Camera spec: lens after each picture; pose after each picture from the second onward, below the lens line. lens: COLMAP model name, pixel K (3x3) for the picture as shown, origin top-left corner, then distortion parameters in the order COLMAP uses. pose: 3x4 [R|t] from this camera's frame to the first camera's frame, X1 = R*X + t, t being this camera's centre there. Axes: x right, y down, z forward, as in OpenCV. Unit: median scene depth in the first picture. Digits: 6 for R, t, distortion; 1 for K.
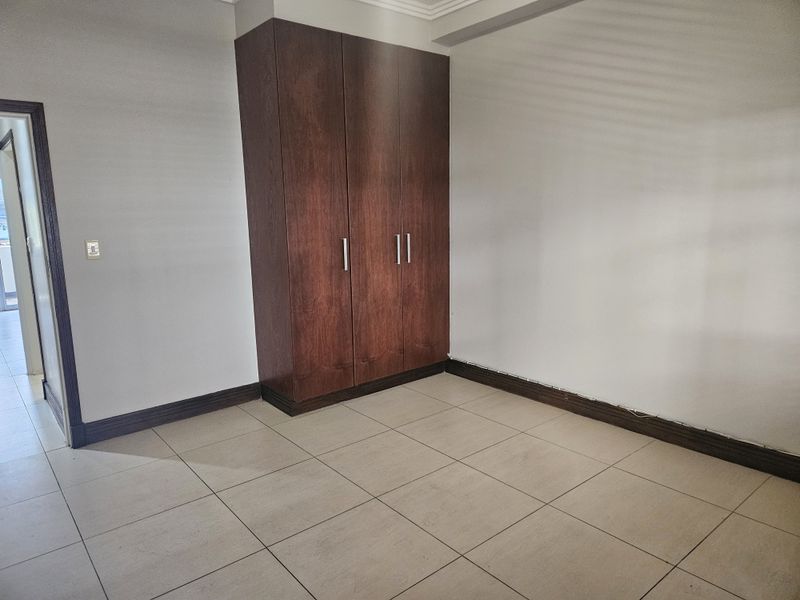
lens RADIAL K [[539.1, 0, 394.8], [0, 539.1, 296.4], [0, 0, 1]] dist [0.087356, -0.081274]
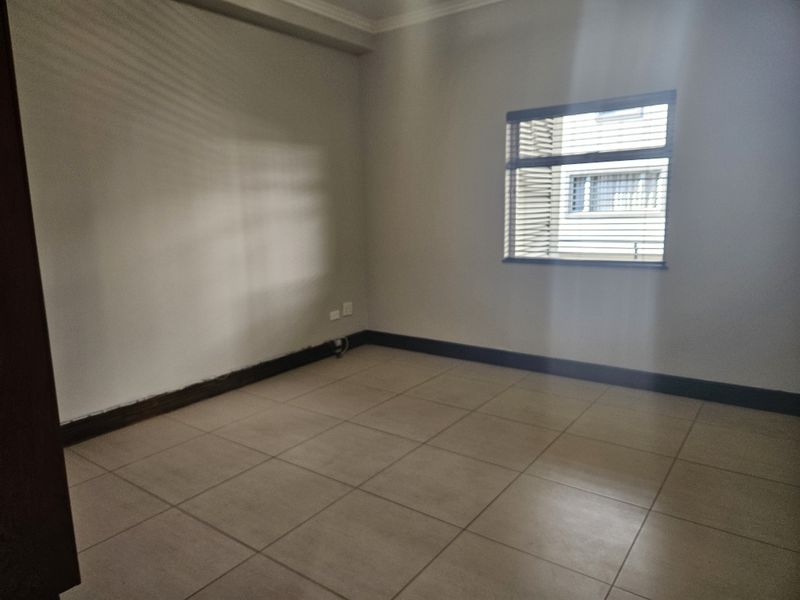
lens RADIAL K [[539.1, 0, 394.8], [0, 539.1, 296.4], [0, 0, 1]] dist [0.087356, -0.081274]
pose [[-0.240025, -0.133456, 0.961550, -0.683261], [0.184435, 0.966195, 0.180140, -0.088149], [-0.953085, 0.220582, -0.207297, 0.774662]]
